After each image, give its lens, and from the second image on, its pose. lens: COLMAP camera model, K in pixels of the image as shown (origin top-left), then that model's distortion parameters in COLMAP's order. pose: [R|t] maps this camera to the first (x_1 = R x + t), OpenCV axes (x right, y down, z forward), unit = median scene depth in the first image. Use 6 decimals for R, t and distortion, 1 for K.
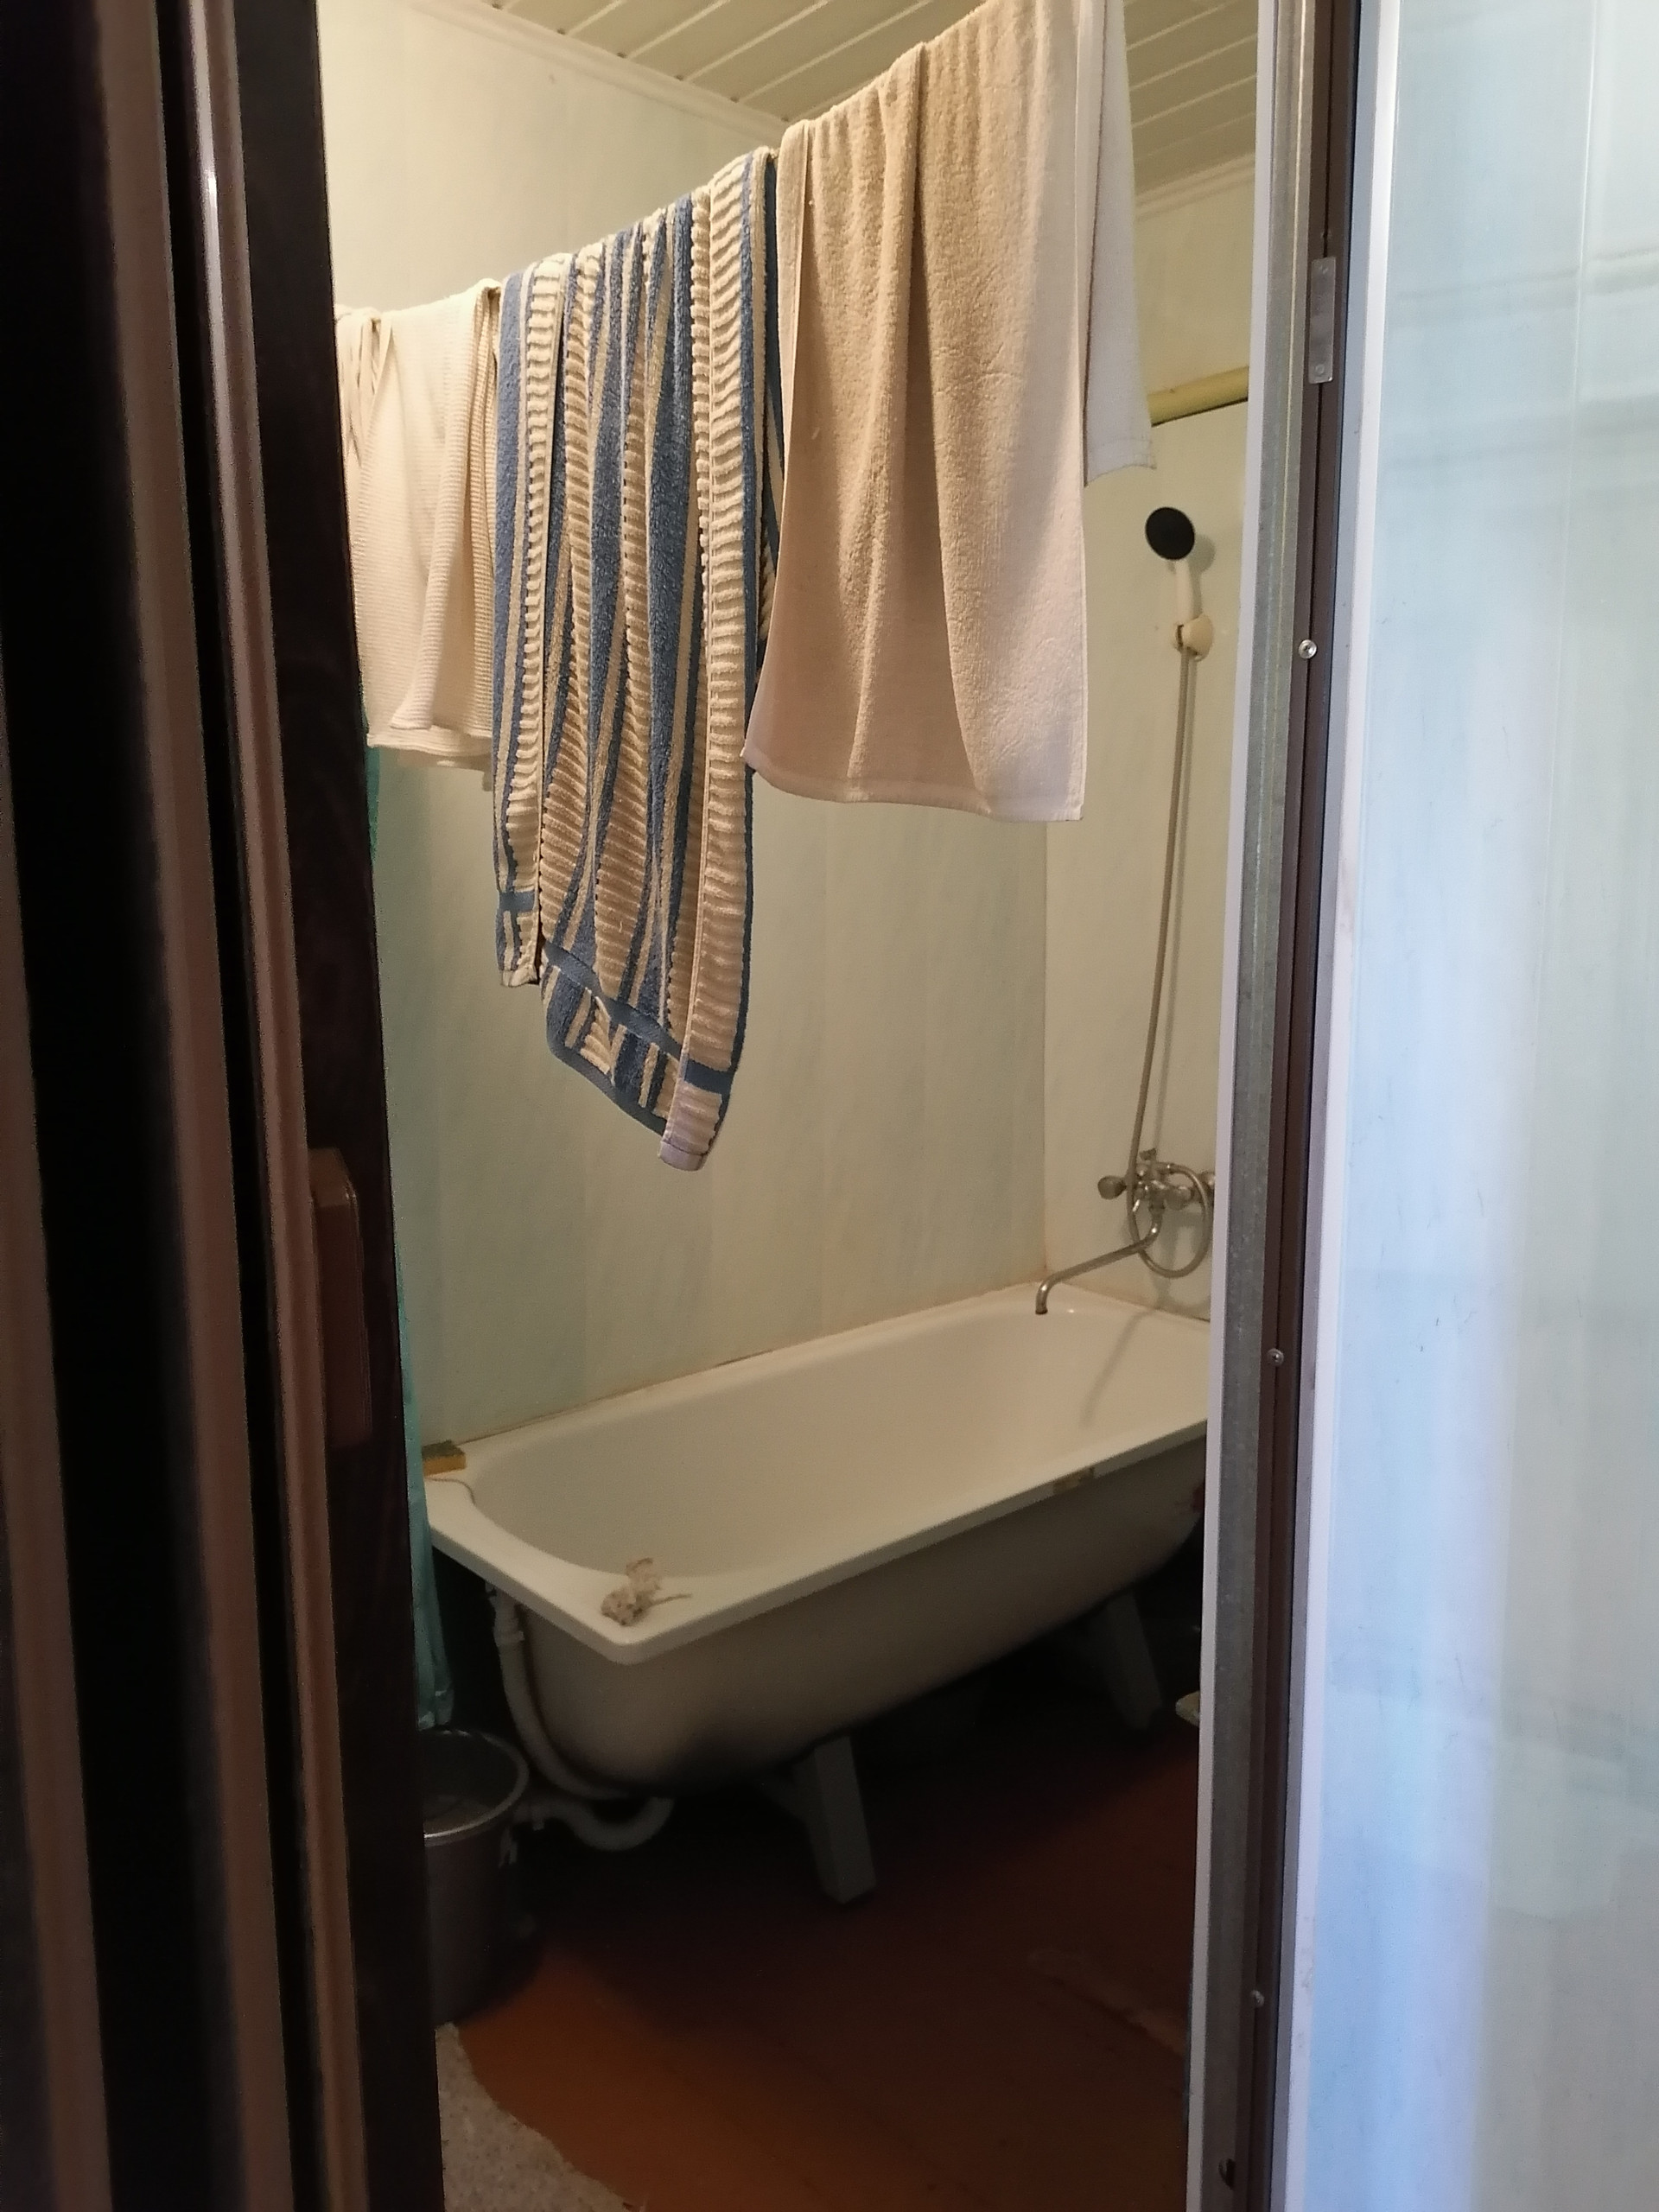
lens RADIAL K [[1650.4, 0, 828.9], [0, 1650.4, 1147.2], [0, 0, 1]] dist [0.099769, -0.132347]
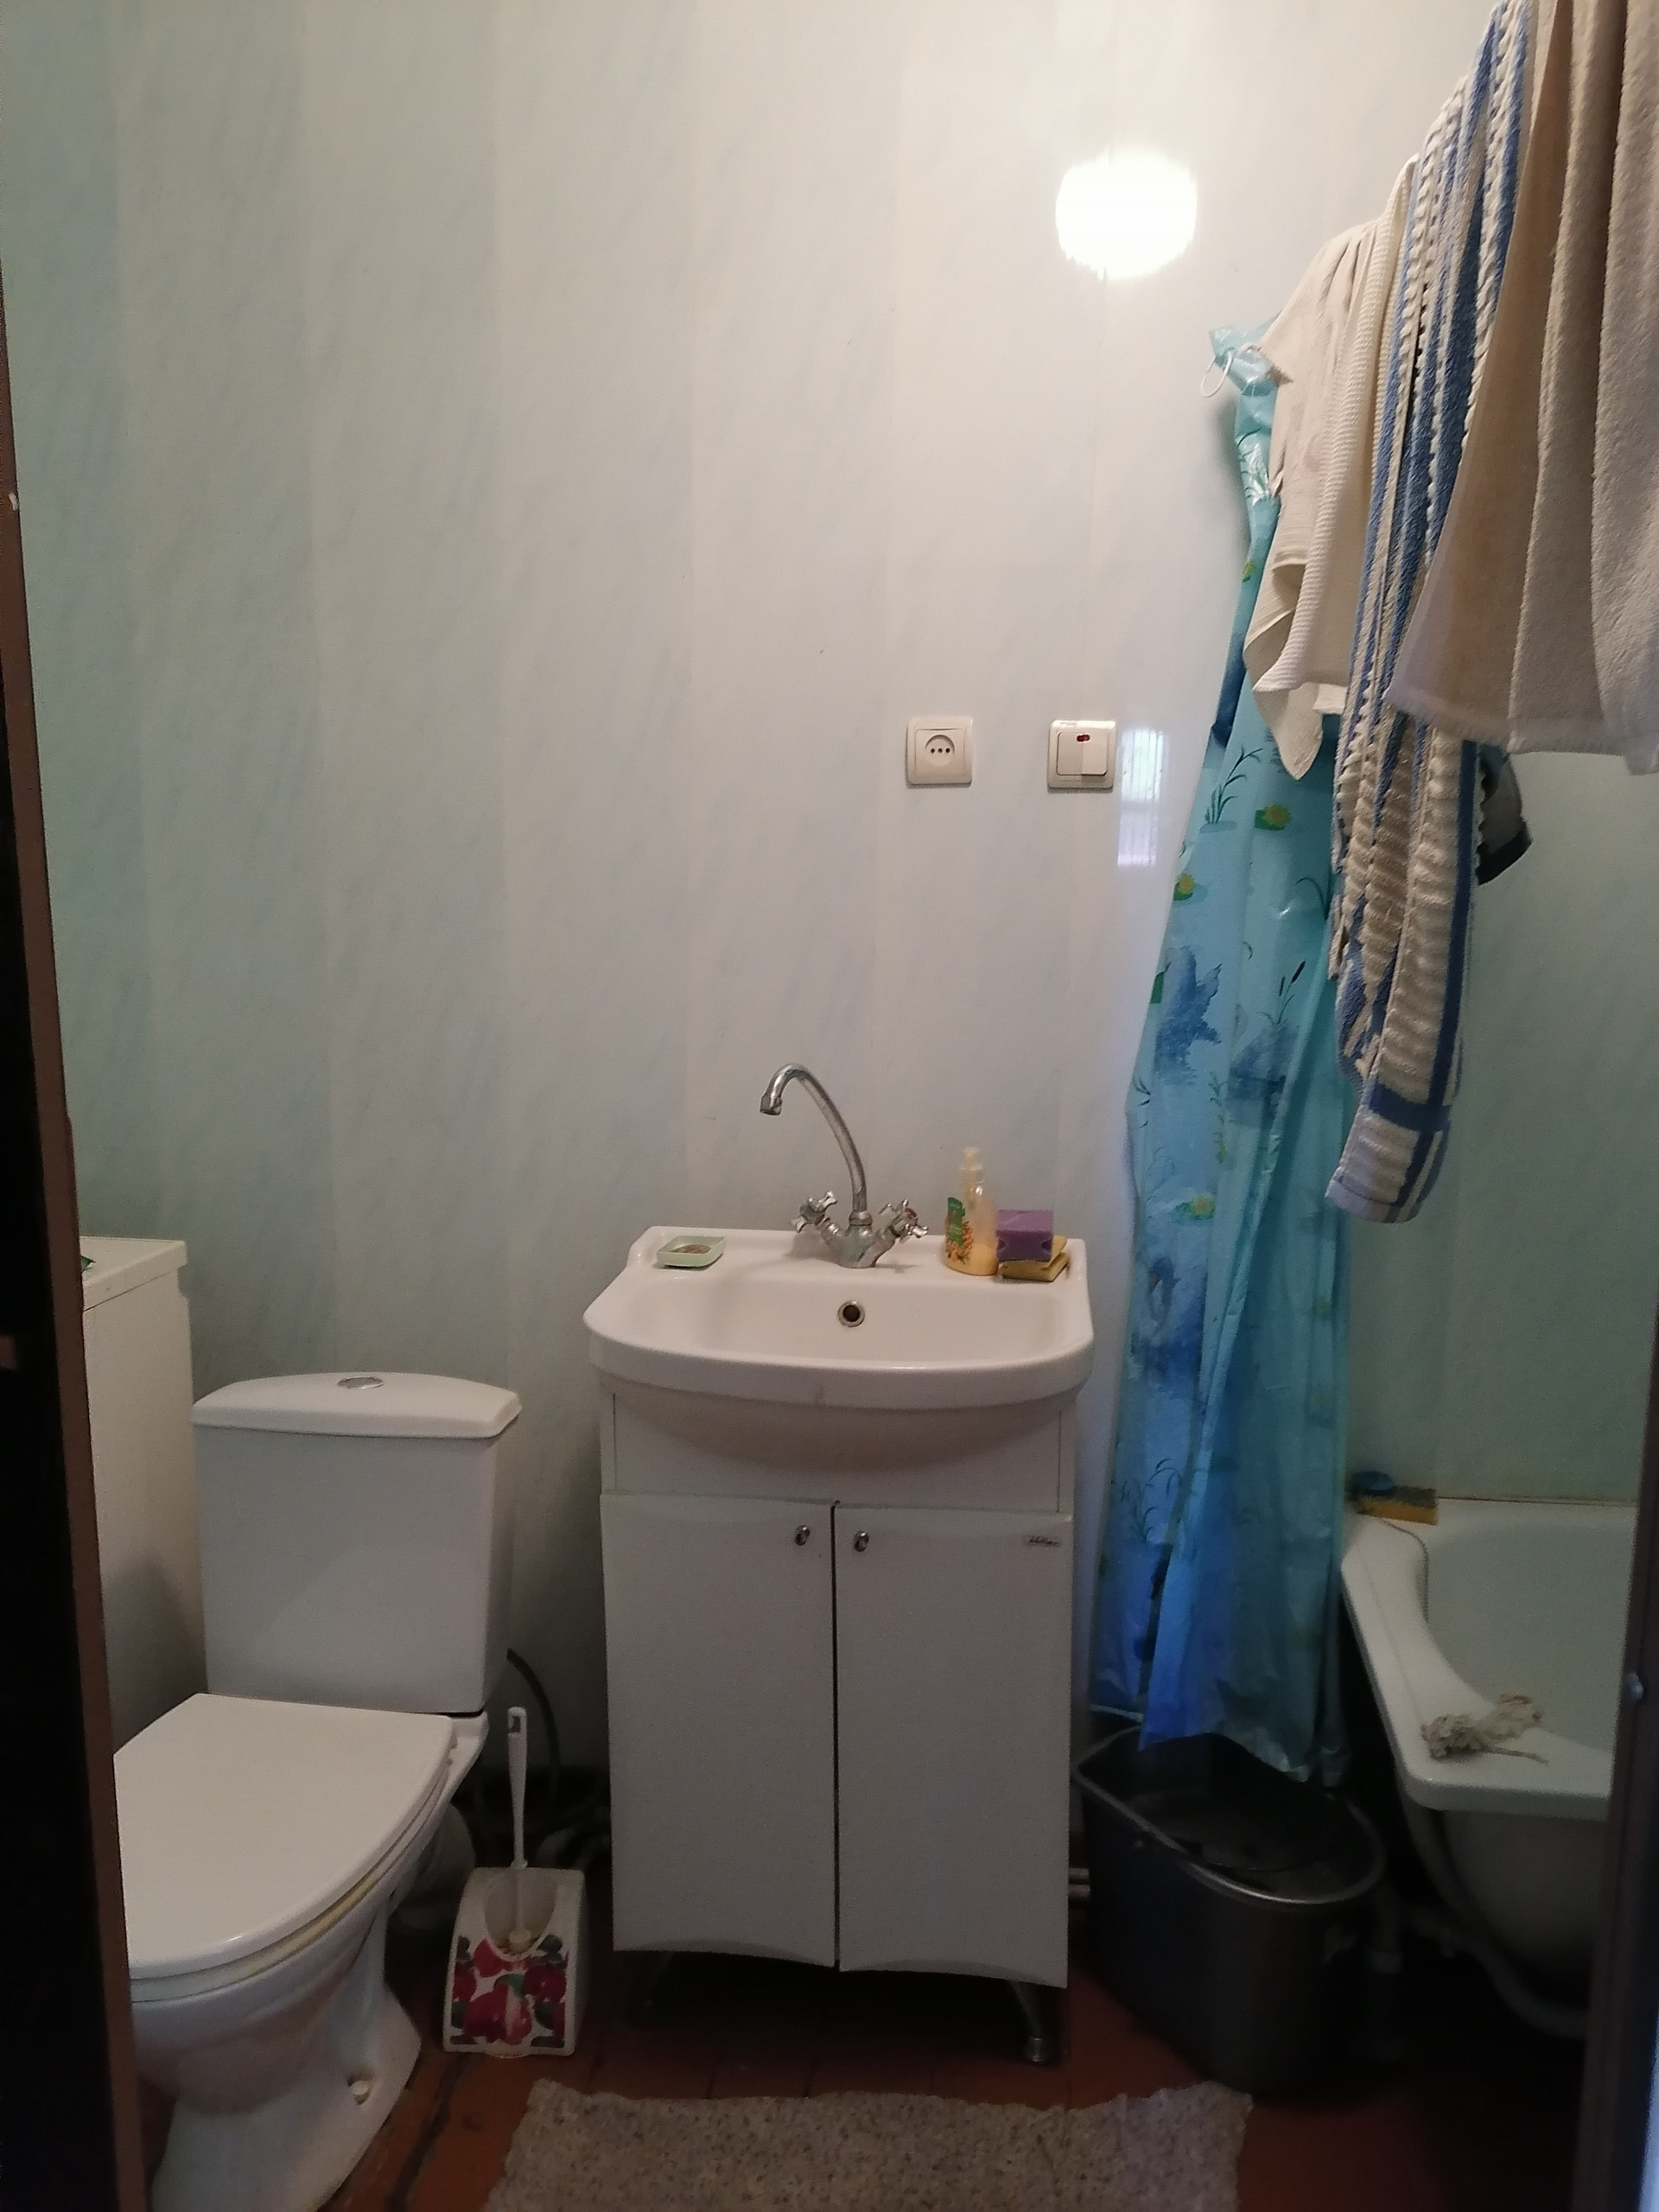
lens RADIAL K [[1650.4, 0, 828.9], [0, 1650.4, 1147.2], [0, 0, 1]] dist [0.099769, -0.132347]
pose [[0.637768, 0.140064, -0.757387, 0.342956], [-0.129241, 0.988845, 0.074038, -0.045768], [0.759308, 0.050666, 0.648756, 0.263988]]
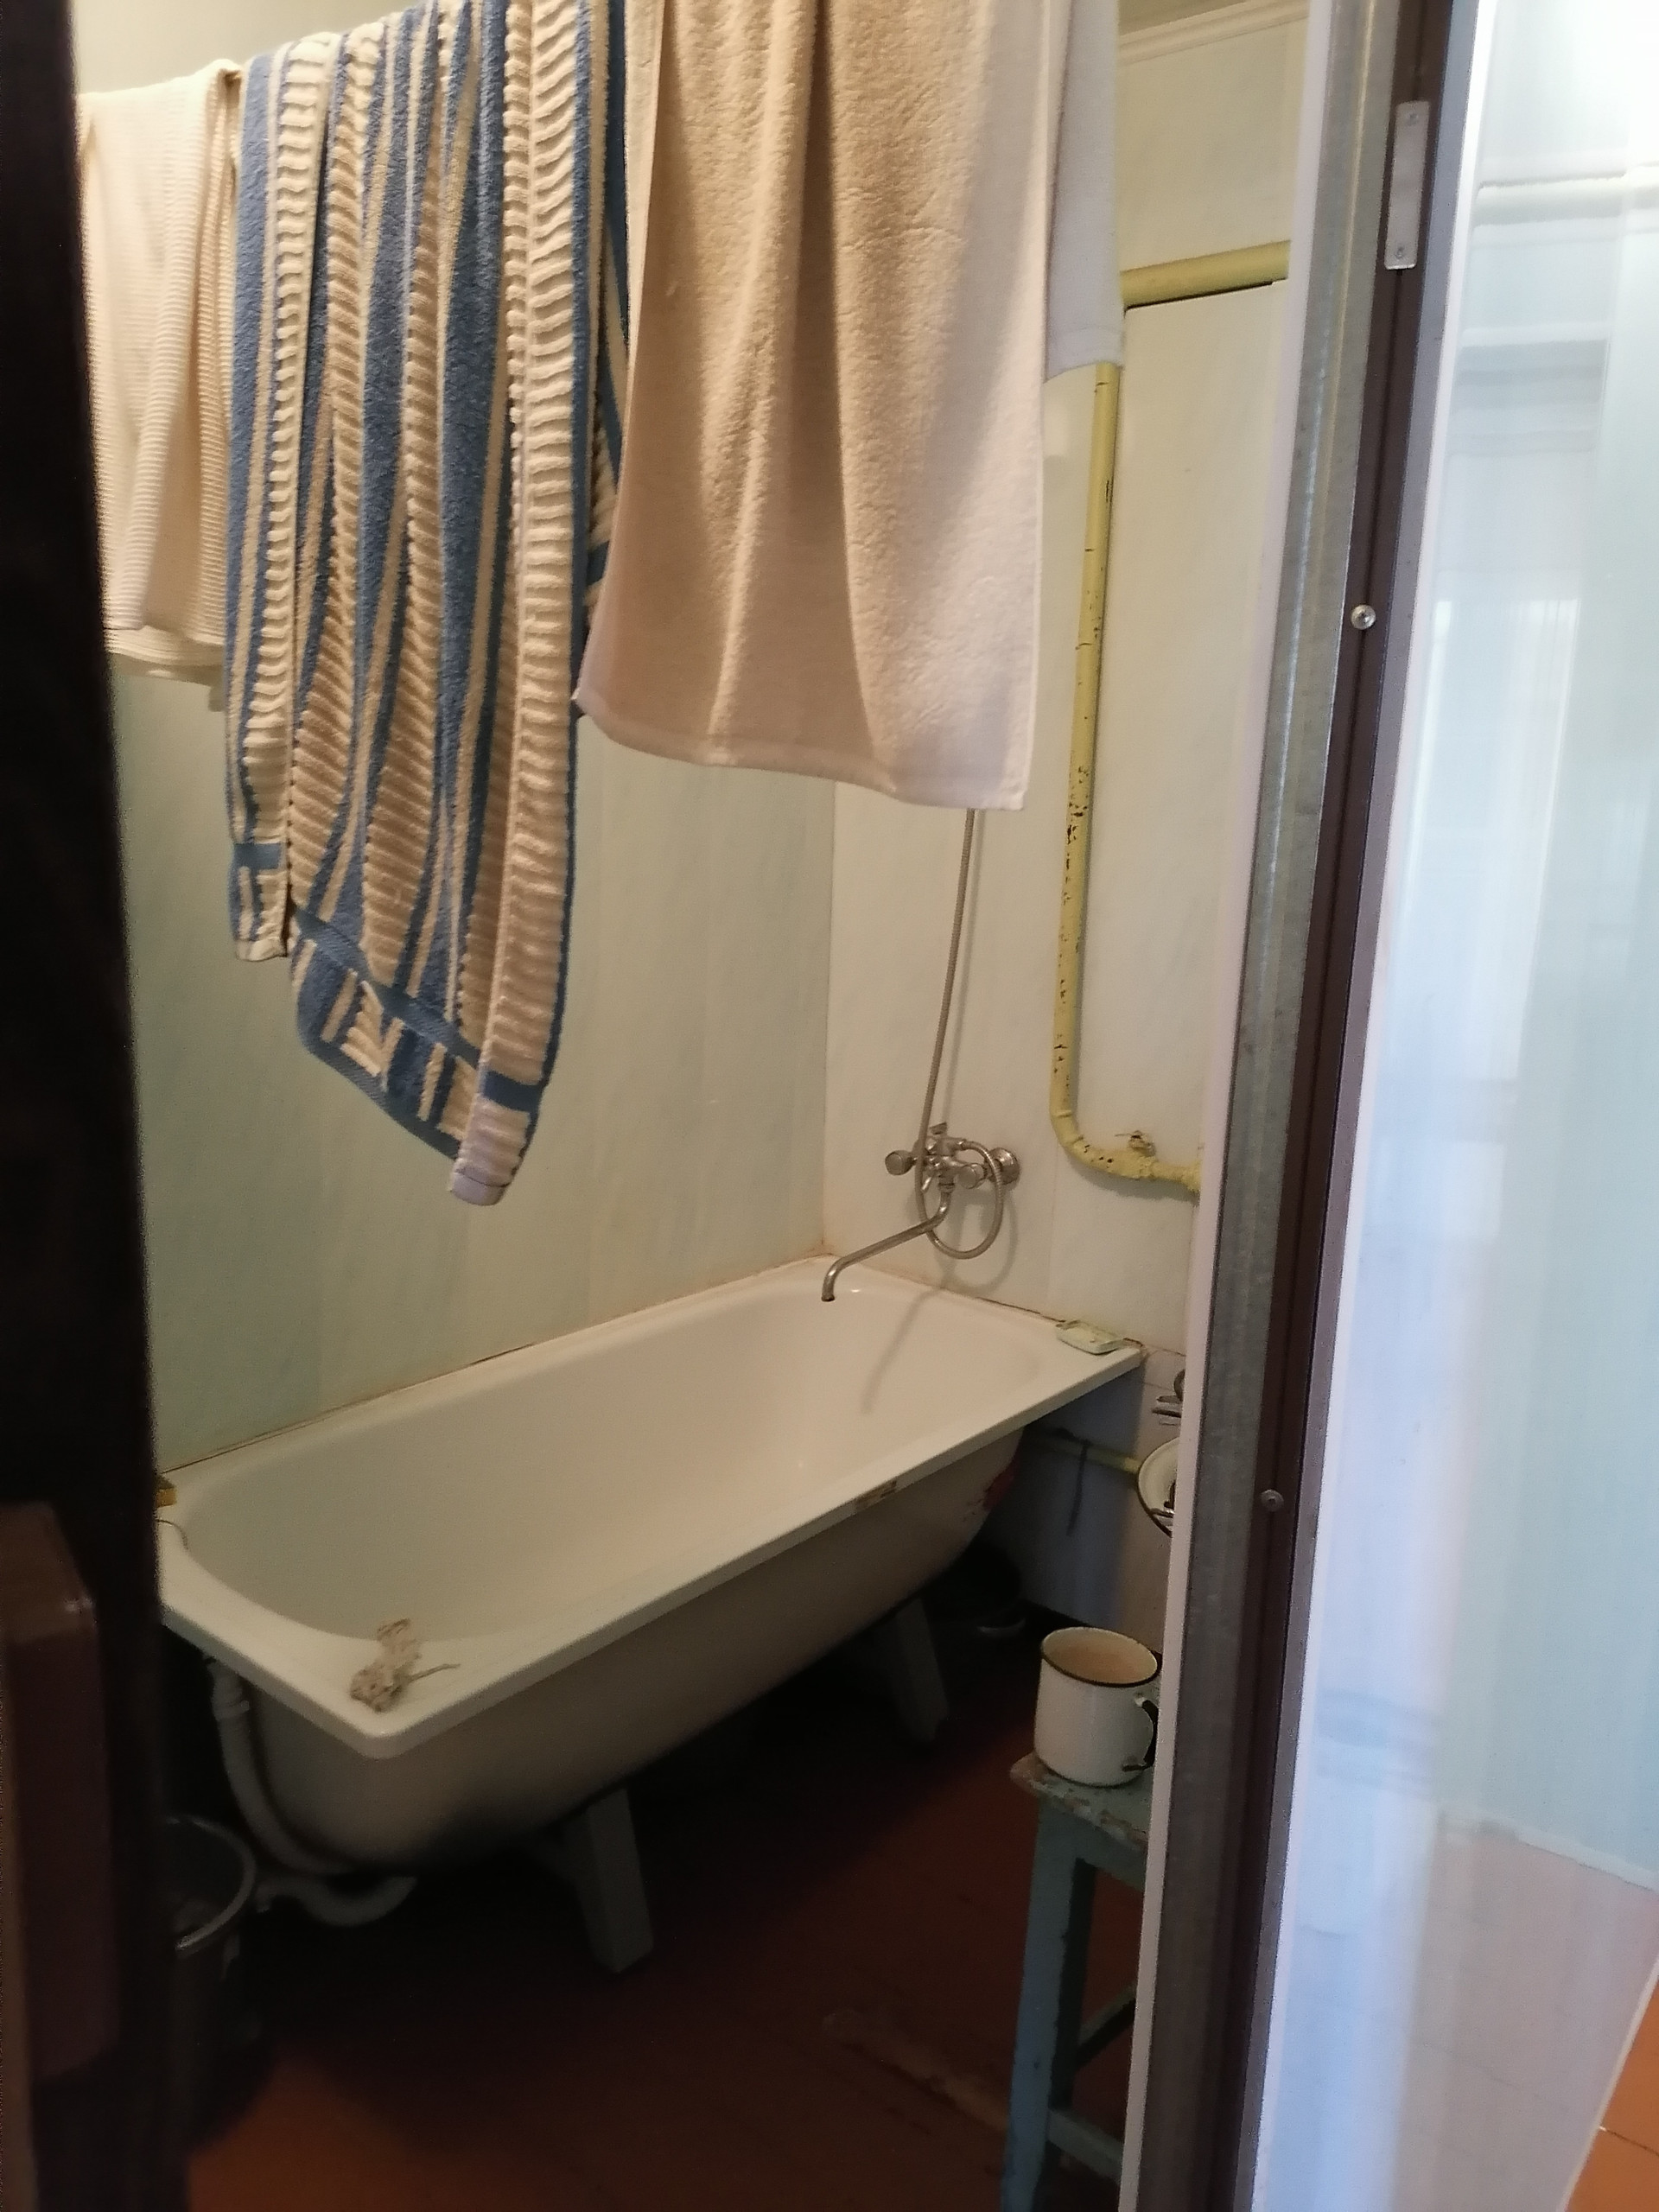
lens RADIAL K [[1628.0, 0, 836.4], [0, 1628.0, 1133.2], [0, 0, 1]] dist [0.097257, -0.125597]
pose [[0.984603, 0.011615, 0.174419, -0.054116], [-0.018432, 0.999126, 0.037514, -0.053050], [-0.173831, -0.040151, 0.983957, 0.178089]]
